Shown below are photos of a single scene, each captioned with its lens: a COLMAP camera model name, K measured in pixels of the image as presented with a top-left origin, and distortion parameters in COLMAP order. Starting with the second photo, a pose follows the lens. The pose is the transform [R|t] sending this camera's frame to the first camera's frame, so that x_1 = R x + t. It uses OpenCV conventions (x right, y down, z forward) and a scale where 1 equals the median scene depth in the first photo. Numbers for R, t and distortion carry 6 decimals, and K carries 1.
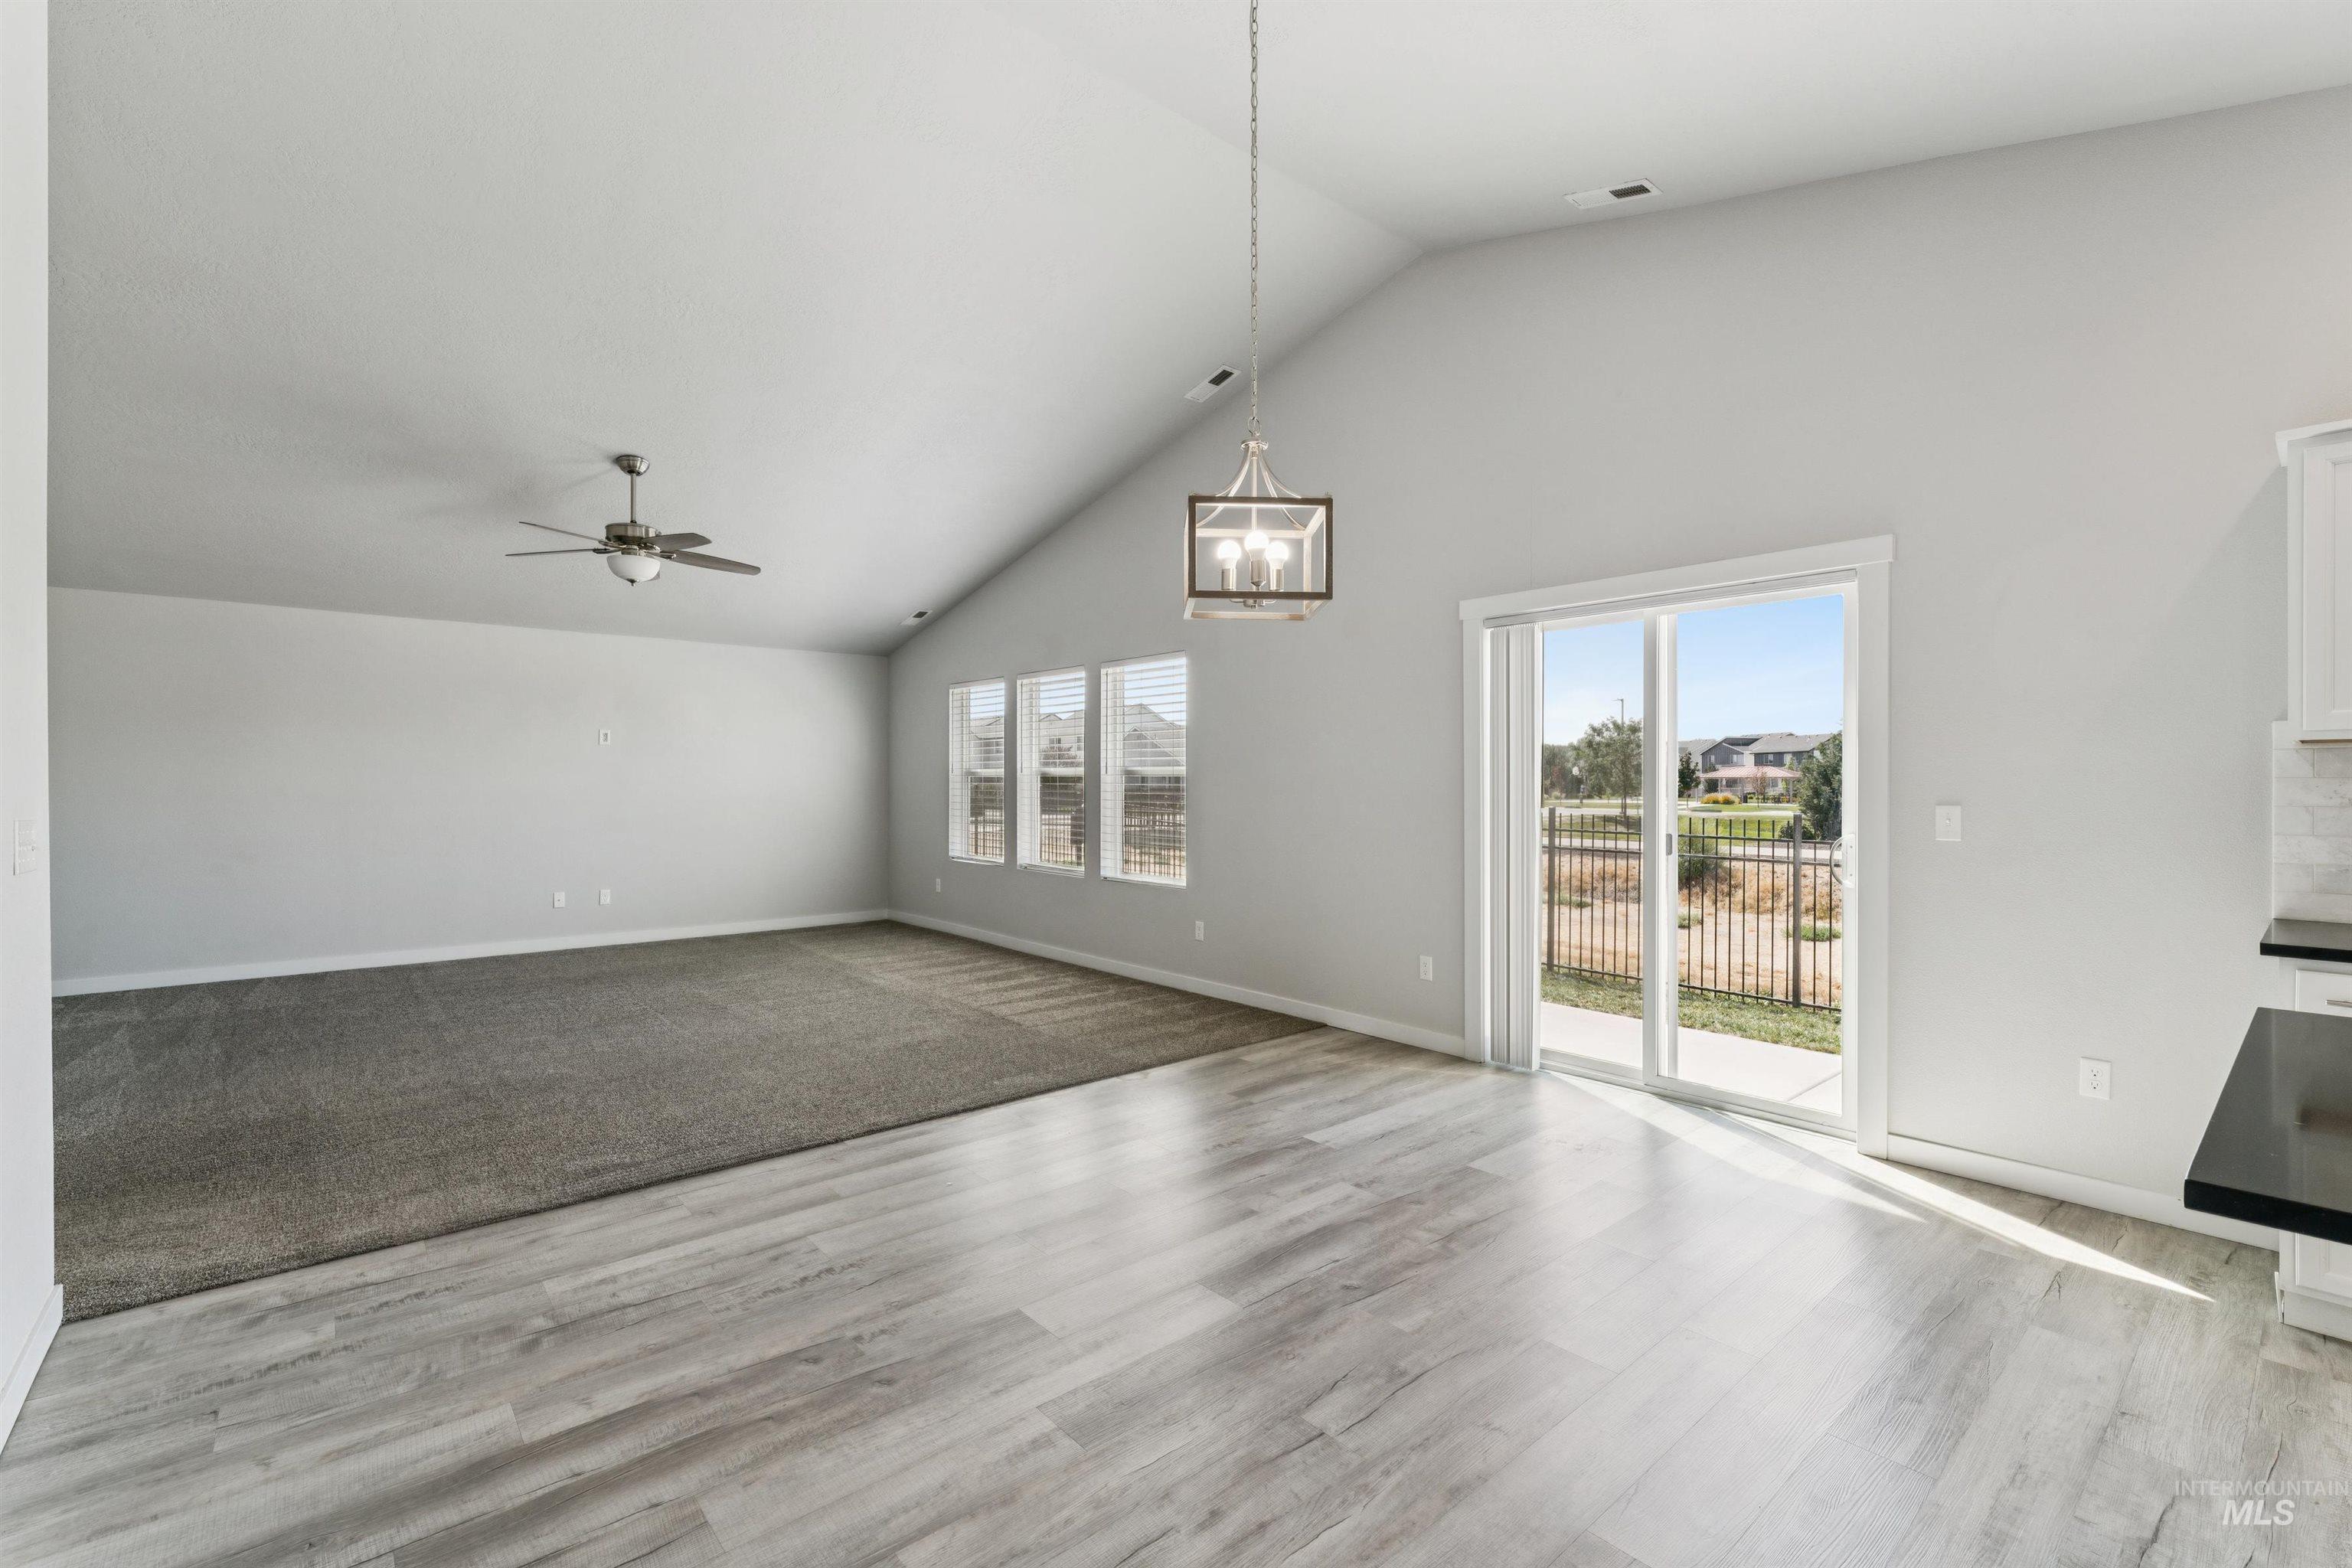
lens RADIAL K [[1015.3, 0, 1180.5], [0, 1015.3, 778.7], [0, 0, 1]] dist [-0.001923, -0.000754]
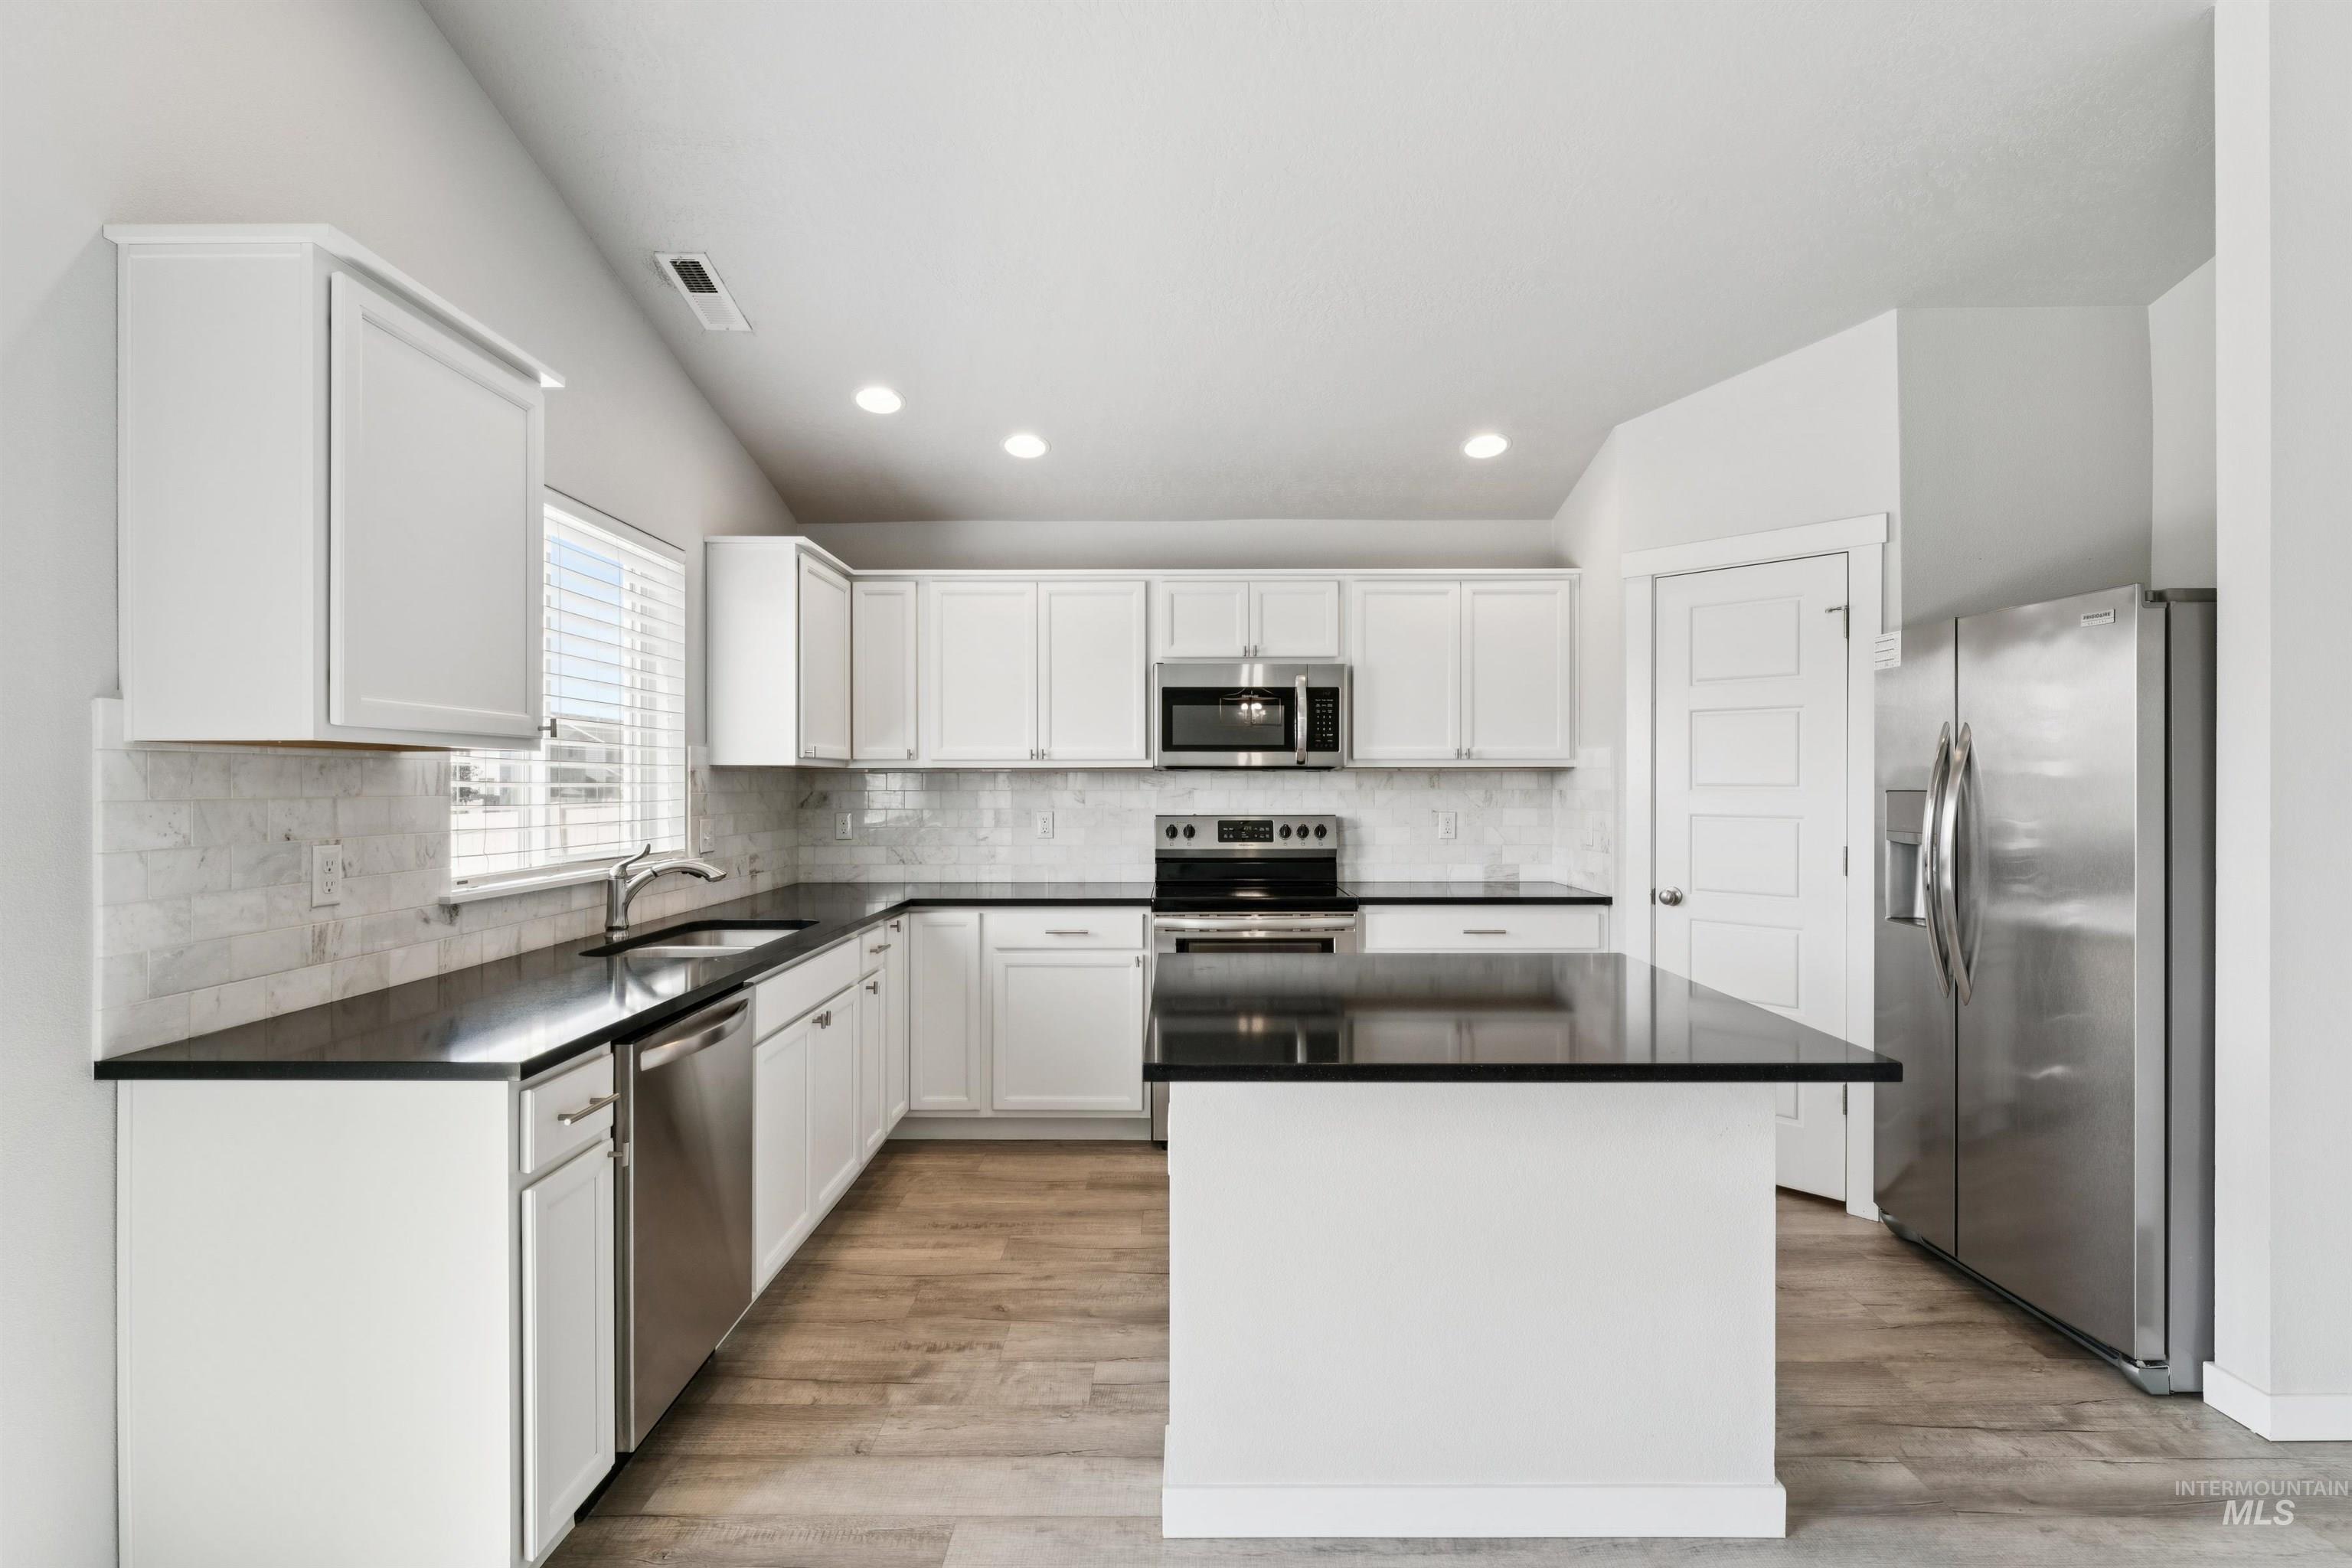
lens RADIAL K [[1126.1, 0, 1178.2], [0, 1126.1, 785.0], [0, 0, 1]] dist [-0.000872, -0.000547]
pose [[-0.755931, -0.000693, 0.654650, 0.223855], [-0.001869, 0.999998, -0.001099, -0.009449], [-0.654648, -0.002055, -0.755931, 0.973312]]
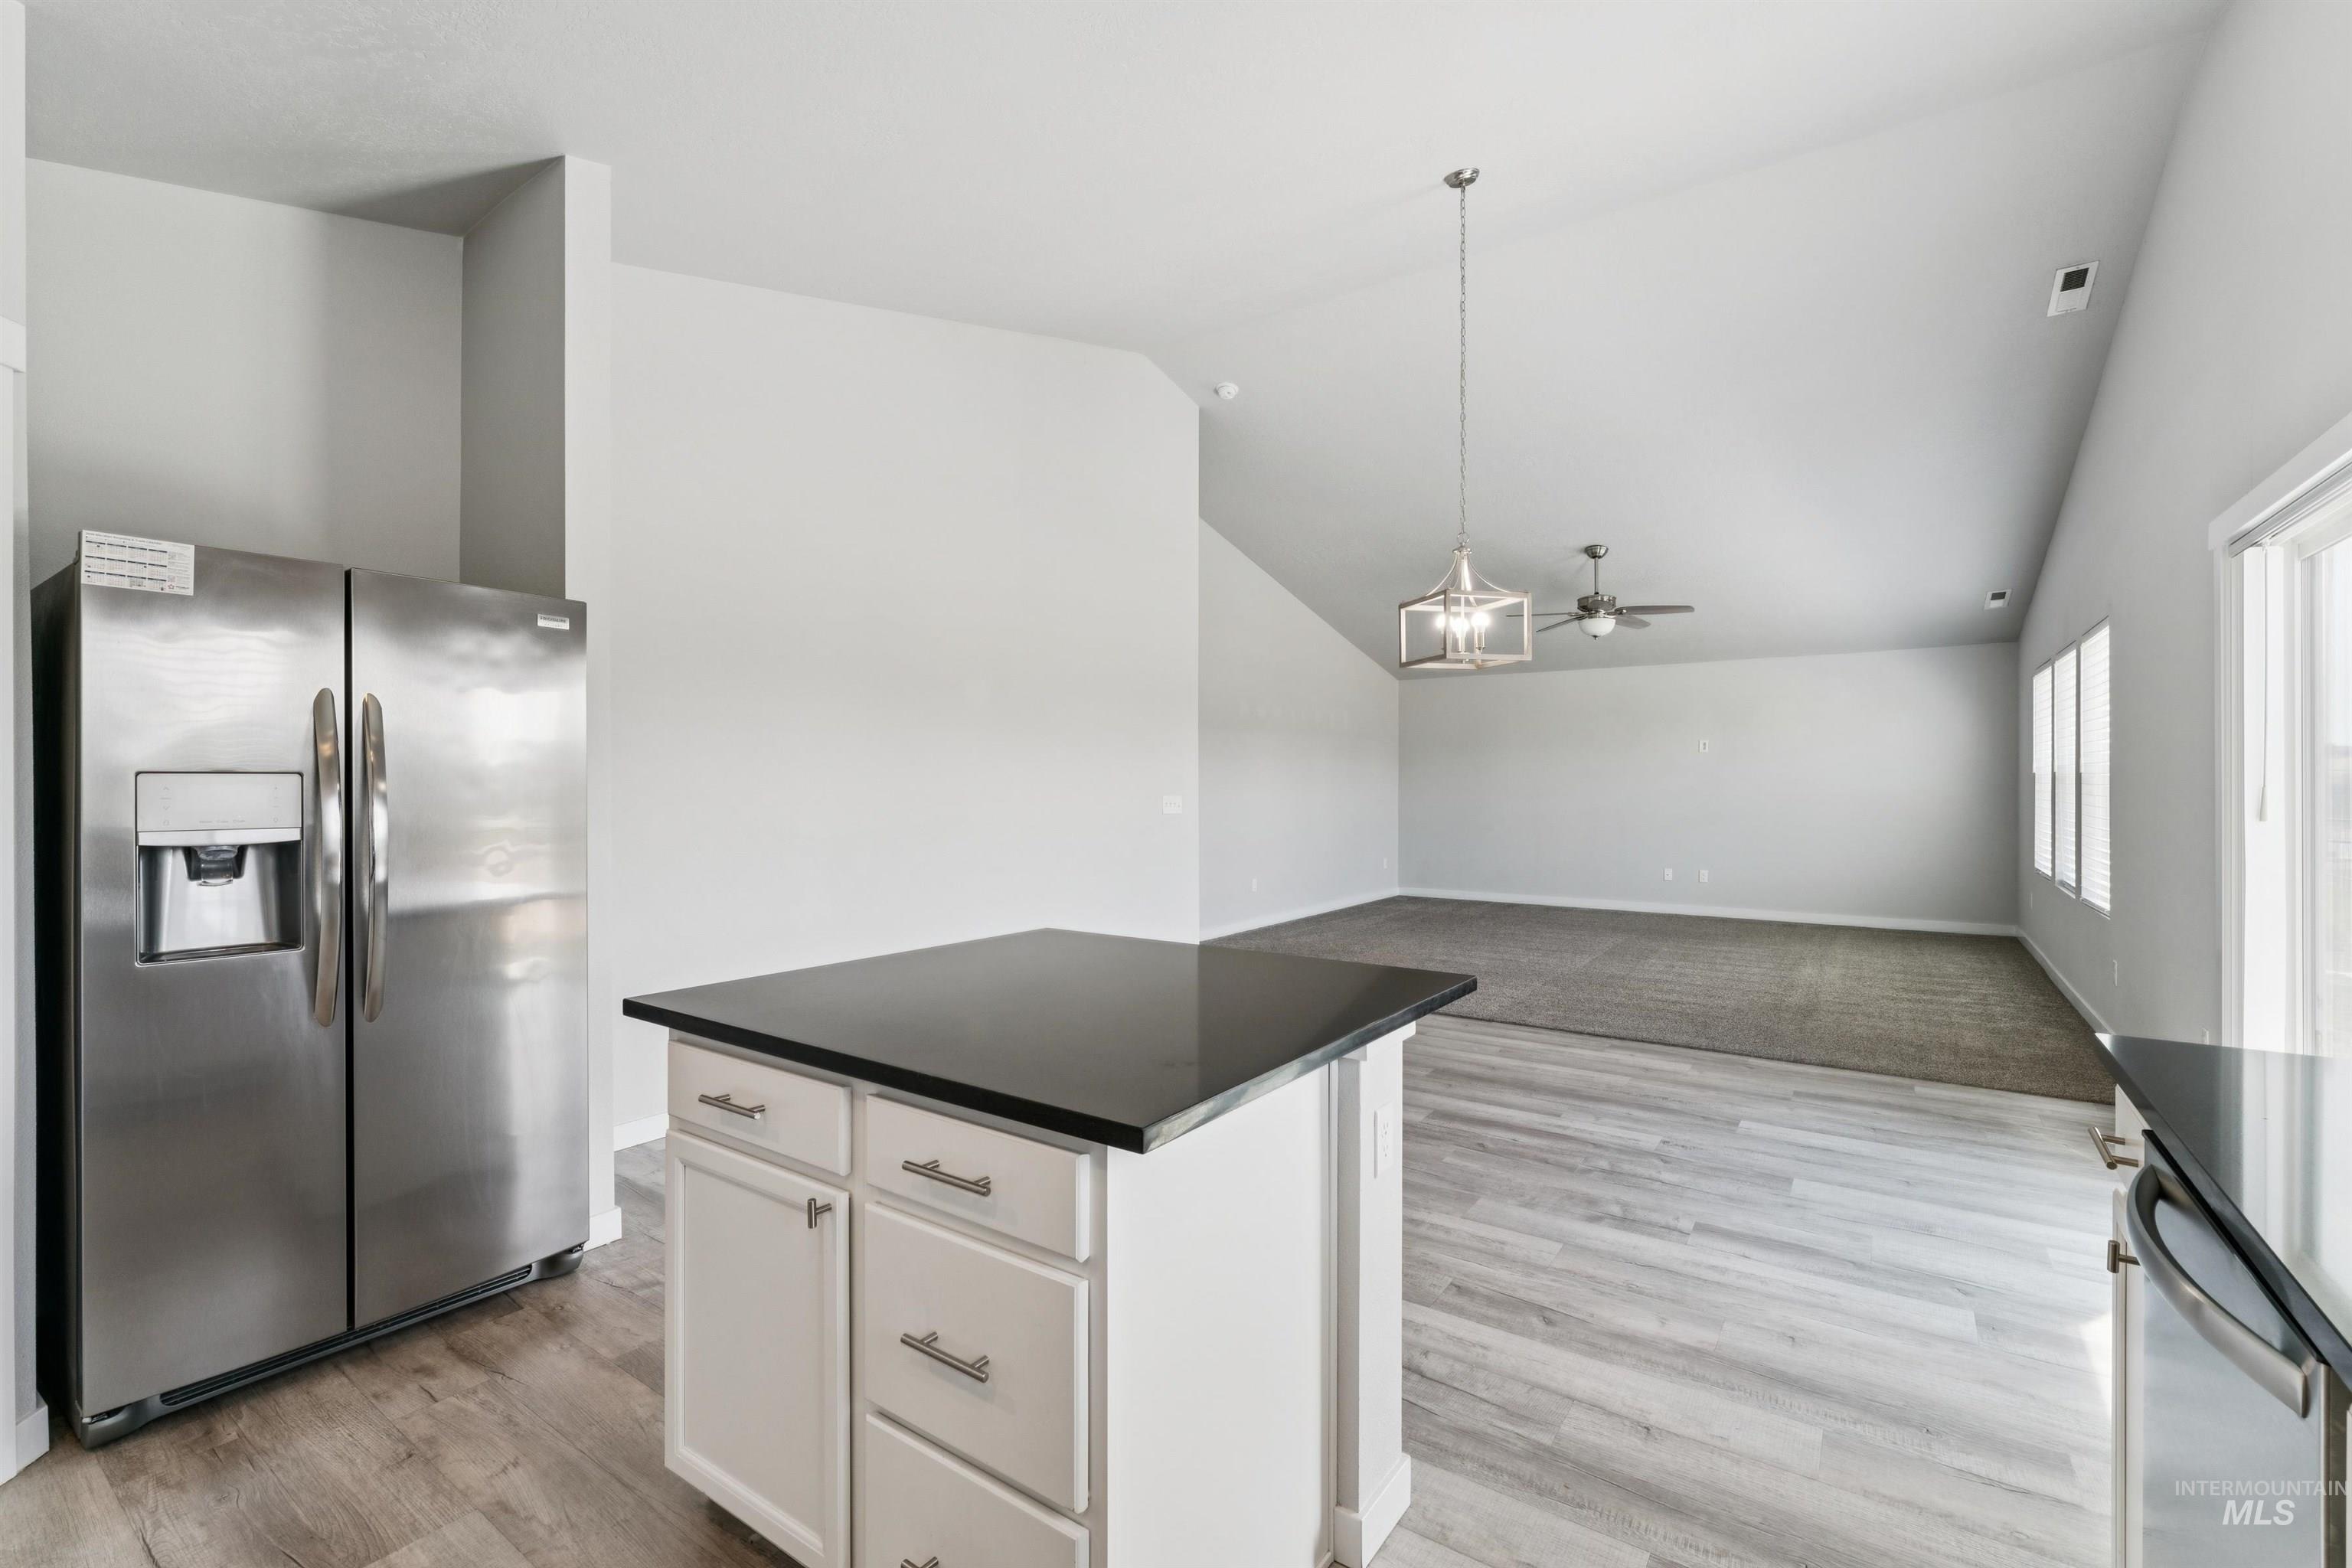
lens RADIAL K [[1015.3, 0, 1180.5], [0, 1015.3, 778.7], [0, 0, 1]] dist [-0.001923, -0.000754]
pose [[0.245844, -0.004175, -0.969300, 1.193192], [0.003020, 0.999989, -0.003542, 0.001649], [0.969305, -0.002056, 0.245854, 0.216458]]
